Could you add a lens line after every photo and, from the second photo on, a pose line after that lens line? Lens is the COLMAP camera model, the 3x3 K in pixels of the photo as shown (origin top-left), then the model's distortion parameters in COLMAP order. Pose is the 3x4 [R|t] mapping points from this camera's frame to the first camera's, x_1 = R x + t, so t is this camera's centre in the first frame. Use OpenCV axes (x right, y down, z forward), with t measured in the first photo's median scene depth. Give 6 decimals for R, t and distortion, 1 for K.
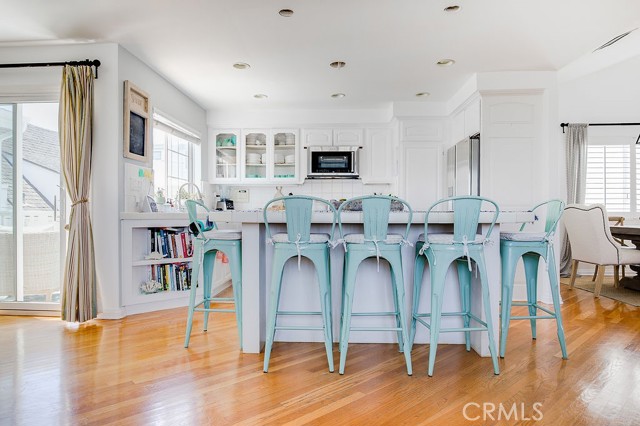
lens RADIAL K [[392.1, 0, 320.0], [0, 392.1, 213.0], [0, 0, 1]] dist [-0.047561, 0.001207]
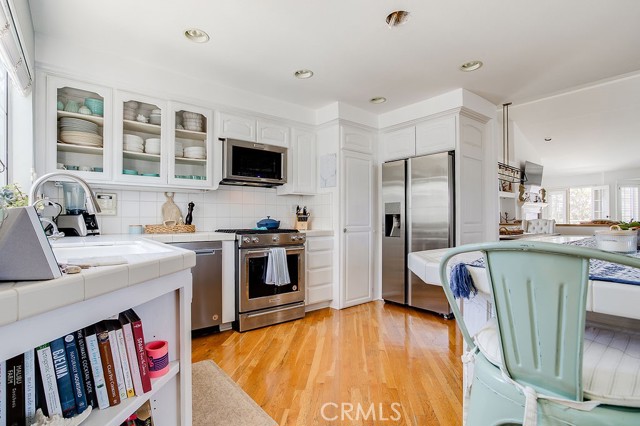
lens RADIAL K [[316.6, 0, 320.0], [0, 316.6, 213.0], [0, 0, 1]] dist [0.001035, 0.000745]
pose [[0.764380, 0.004117, 0.644752, -0.269665], [0.003790, 0.999934, -0.010878, -0.026341], [-0.644754, 0.010758, 0.764314, 0.449972]]
